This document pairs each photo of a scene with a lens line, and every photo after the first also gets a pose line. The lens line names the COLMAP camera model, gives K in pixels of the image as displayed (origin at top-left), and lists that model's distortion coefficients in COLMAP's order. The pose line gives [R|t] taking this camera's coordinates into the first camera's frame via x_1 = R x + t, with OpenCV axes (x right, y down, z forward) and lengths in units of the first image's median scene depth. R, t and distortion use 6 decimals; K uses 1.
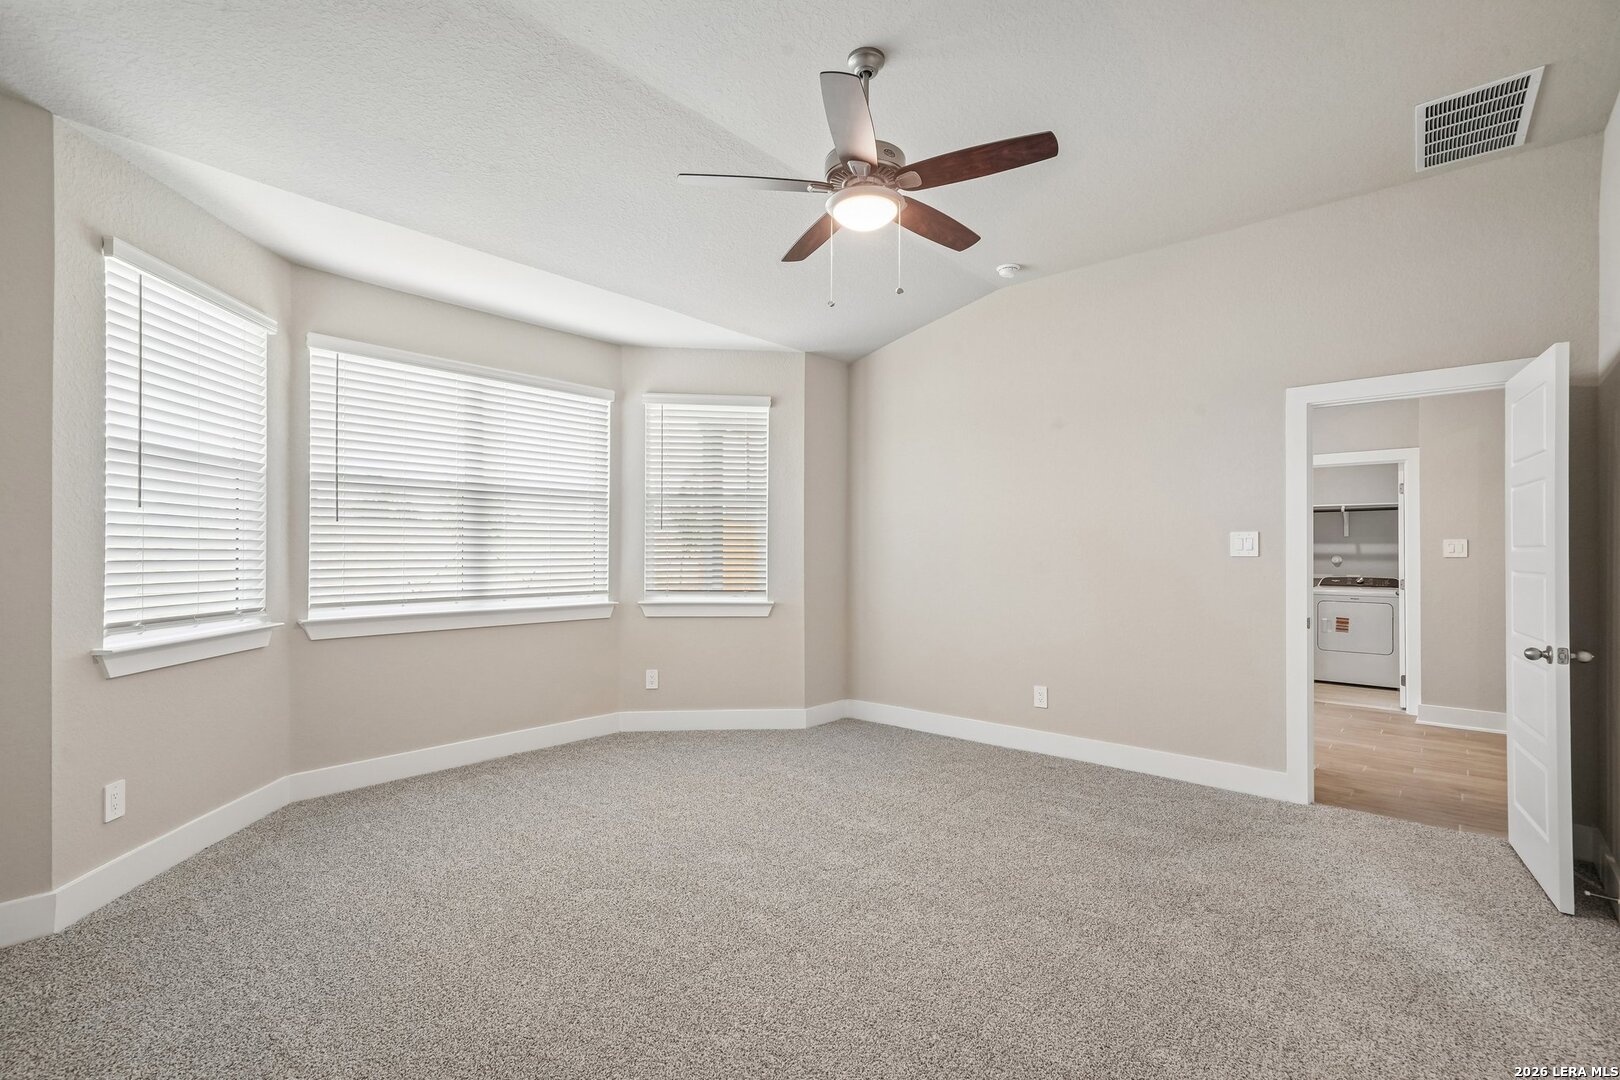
lens RADIAL K [[728.6, 0, 808.7], [0, 728.6, 551.5], [0, 0, 1]] dist [0.014155, 0.000011]
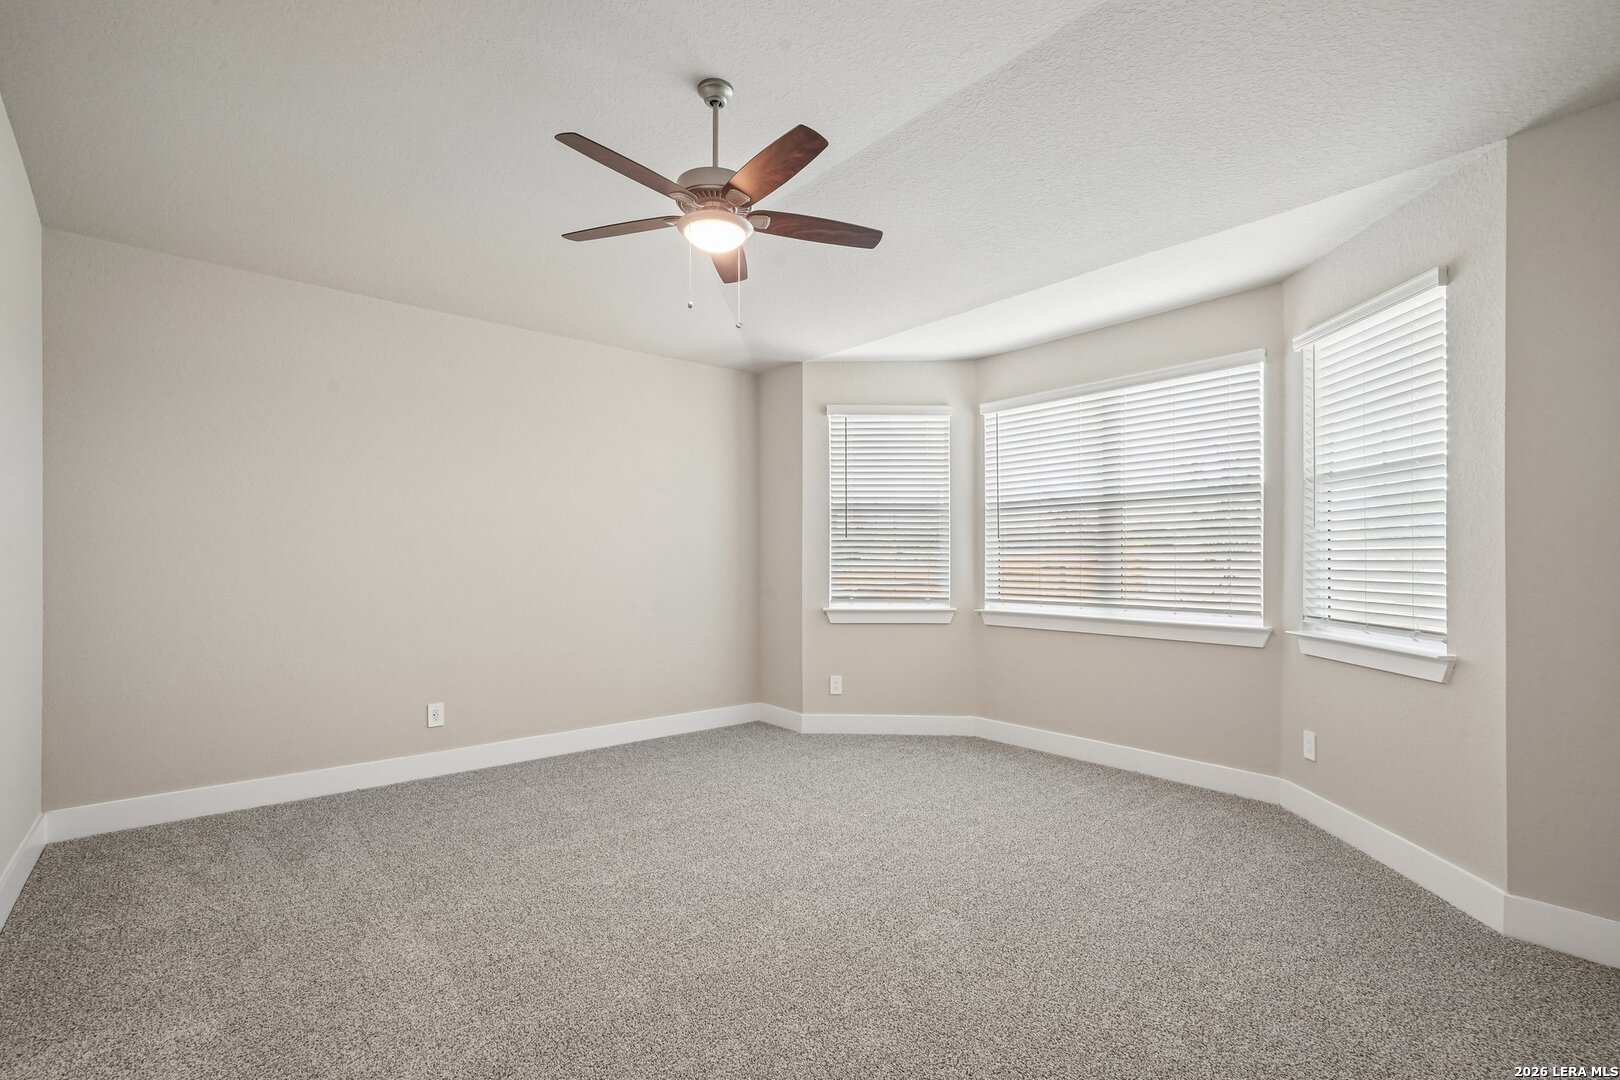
lens RADIAL K [[728.6, 0, 808.7], [0, 728.6, 551.5], [0, 0, 1]] dist [0.014155, 0.000011]
pose [[-0.131627, -0.015884, -0.991172, 0.650092], [-0.001970, 0.999874, -0.015762, 0.004666], [0.991297, -0.000122, -0.131642, 0.751118]]
